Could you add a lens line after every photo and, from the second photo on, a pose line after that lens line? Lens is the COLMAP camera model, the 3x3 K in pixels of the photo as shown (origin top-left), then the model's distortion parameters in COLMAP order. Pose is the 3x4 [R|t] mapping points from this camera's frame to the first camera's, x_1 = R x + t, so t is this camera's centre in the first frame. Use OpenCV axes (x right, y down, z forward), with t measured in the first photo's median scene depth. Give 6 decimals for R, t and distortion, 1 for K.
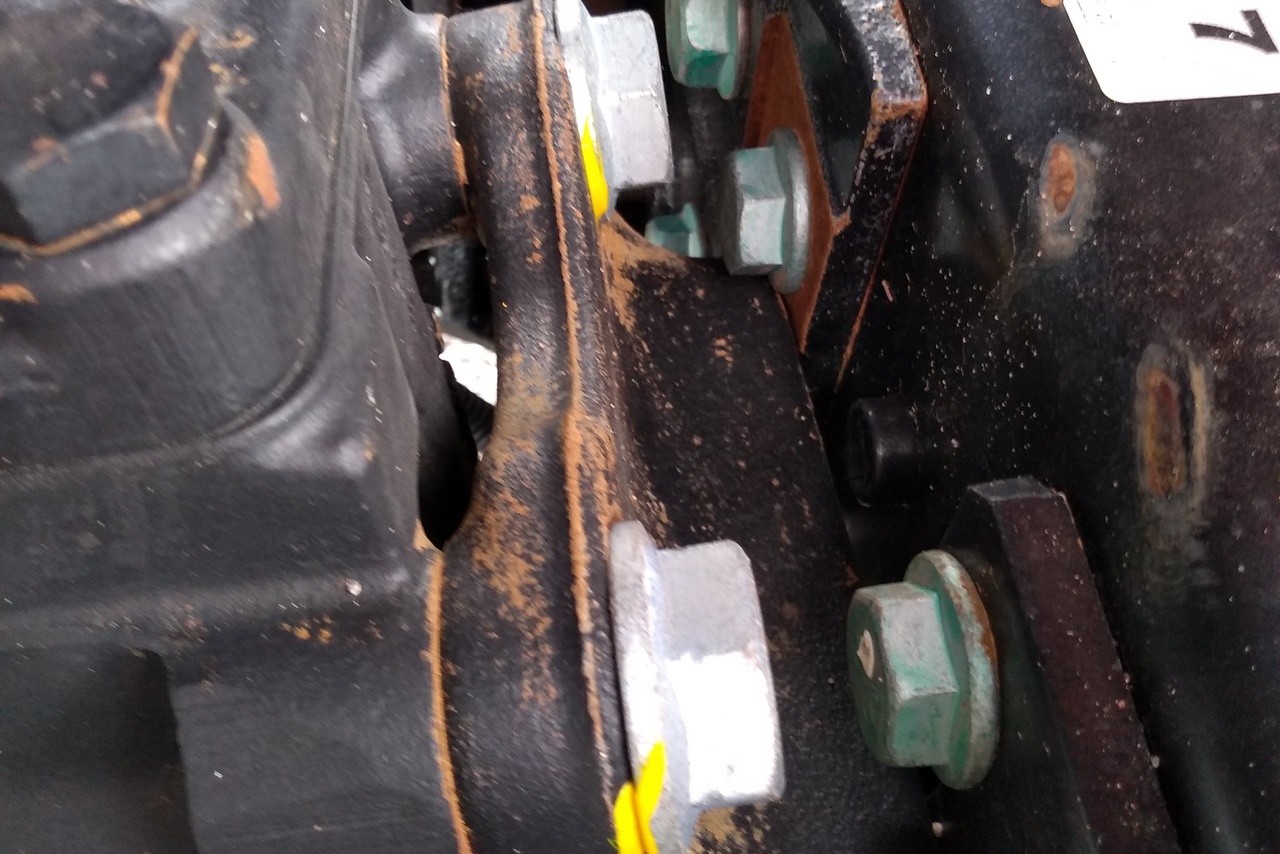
lens RADIAL K [[1358.0, 0, 640.0], [0, 1358.0, 427.0], [0, 0, 1]] dist [-0.013016, -0.029333]
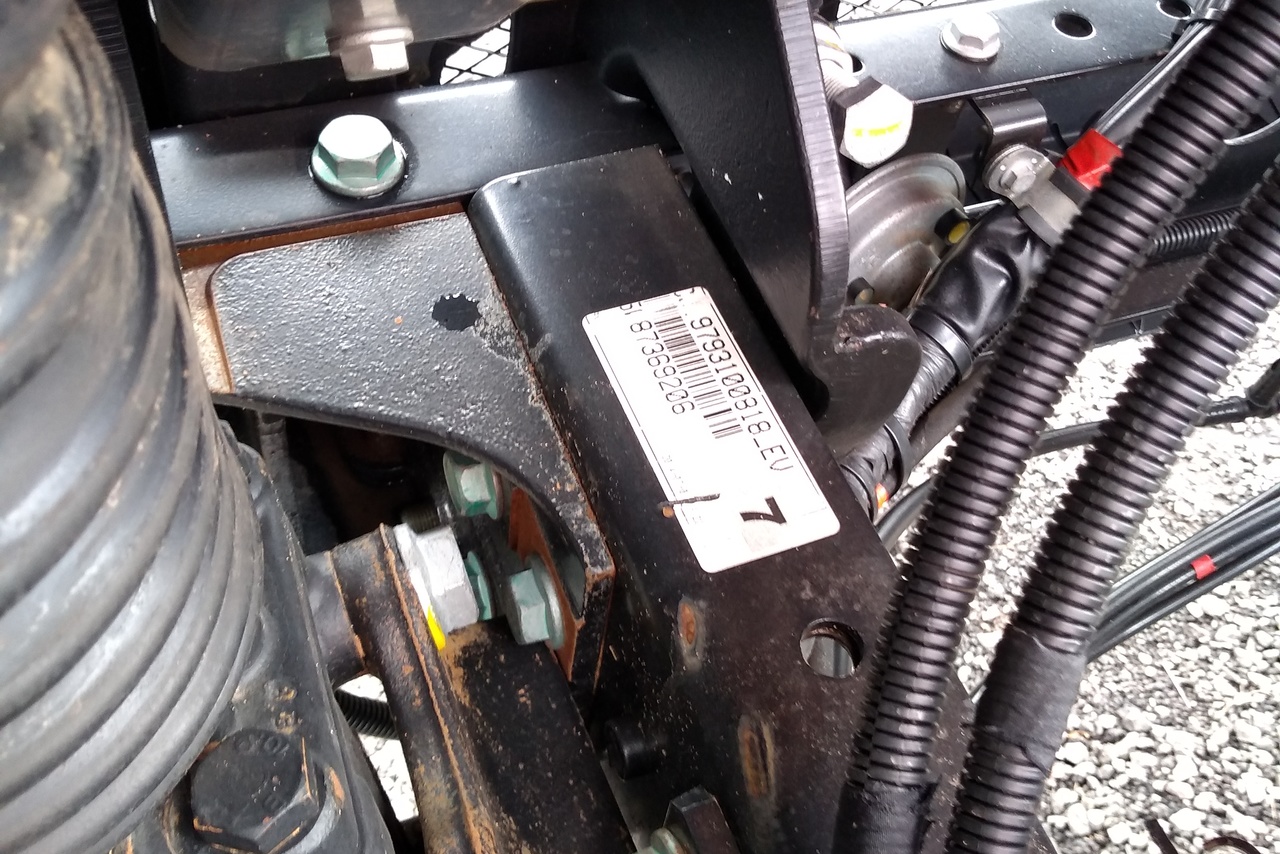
lens RADIAL K [[1346.7, 0, 641.0], [0, 1346.7, 403.2], [0, 0, 1]] dist [0.198460, -0.924531]
pose [[0.966347, -0.175449, 0.188127, -0.059861], [0.188082, 0.980807, -0.051410, -0.358947], [-0.175496, 0.085063, 0.980798, -0.824182]]
